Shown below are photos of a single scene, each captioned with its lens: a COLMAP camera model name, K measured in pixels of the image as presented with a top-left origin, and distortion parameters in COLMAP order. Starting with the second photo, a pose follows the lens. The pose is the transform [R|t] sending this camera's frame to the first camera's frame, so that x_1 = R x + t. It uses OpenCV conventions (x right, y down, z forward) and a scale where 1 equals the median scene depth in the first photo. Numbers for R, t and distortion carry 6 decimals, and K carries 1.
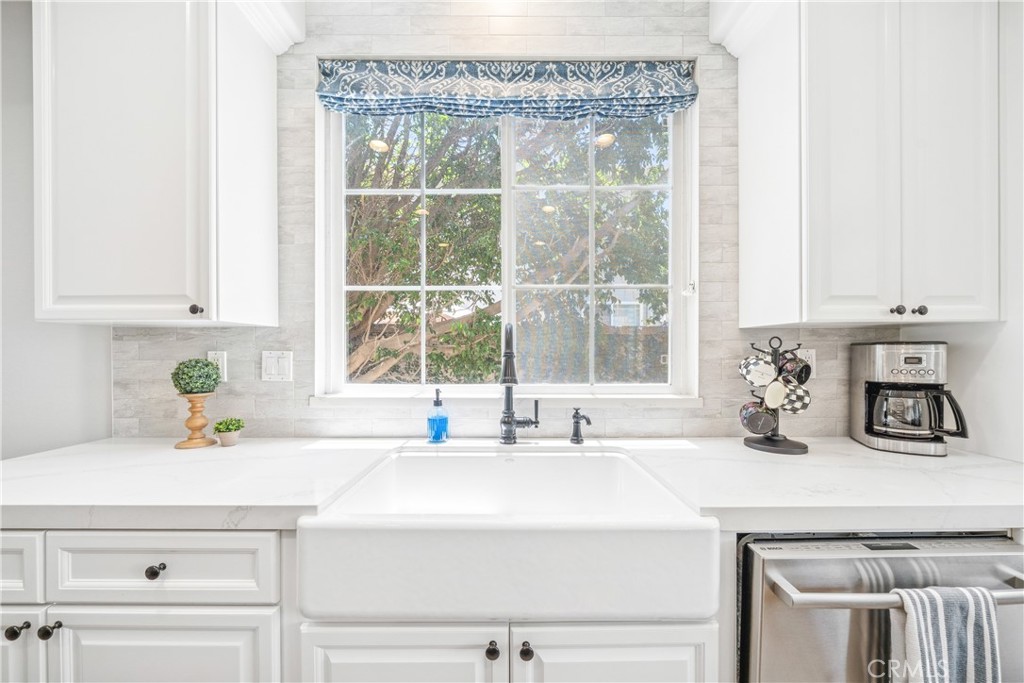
lens RADIAL K [[348.9, 0, 511.6], [0, 348.9, 358.6], [0, 0, 1]] dist [-0.001071, -0.000246]
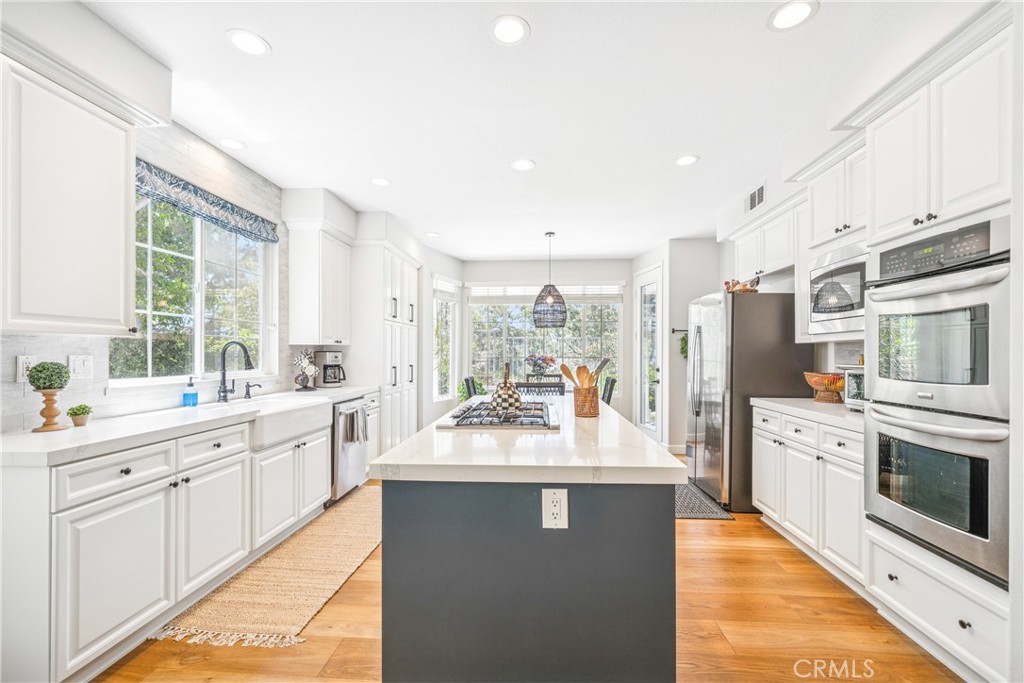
lens RADIAL K [[418.6, 0, 511.9], [0, 418.6, 350.0], [0, 0, 1]] dist [0.000105, 0.000010]
pose [[0.068138, 0.006561, 0.997654, -2.198840], [0.005406, 0.999961, -0.006945, -0.022500], [-0.997661, 0.005866, 0.068100, -0.742965]]
